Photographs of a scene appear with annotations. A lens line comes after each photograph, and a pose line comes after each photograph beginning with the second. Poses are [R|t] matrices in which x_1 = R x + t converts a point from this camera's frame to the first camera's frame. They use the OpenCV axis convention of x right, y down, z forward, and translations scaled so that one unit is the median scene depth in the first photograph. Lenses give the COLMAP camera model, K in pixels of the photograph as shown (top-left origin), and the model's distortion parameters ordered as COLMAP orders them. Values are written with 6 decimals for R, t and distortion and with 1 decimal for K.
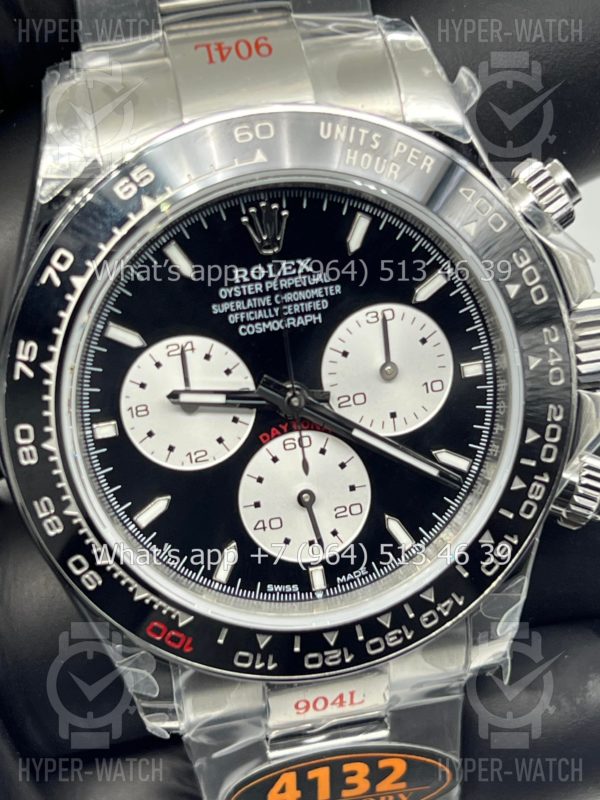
lens RADIAL K [[1817.8, 0, 248.7], [0, 1817.8, 373.1], [0, 0, 1]] dist [0.221599, -0.349984]
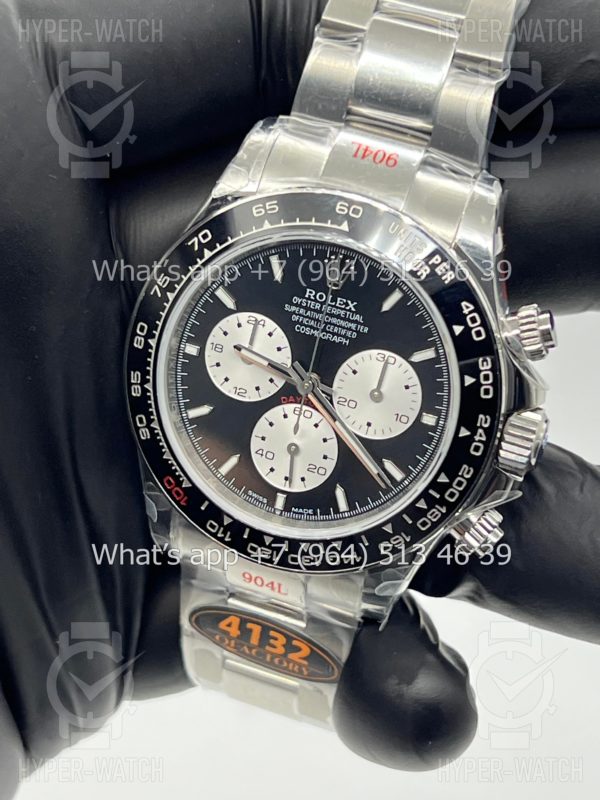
lens RADIAL K [[1771.9, 0, 268.8], [0, 1771.9, 376.4], [0, 0, 1]] dist [0.196248, -0.245479]
pose [[0.851976, 0.426774, -0.303318, 0.432208], [-0.415493, 0.903595, 0.104317, -0.128714], [0.318596, 0.037150, 0.947162, -0.382953]]
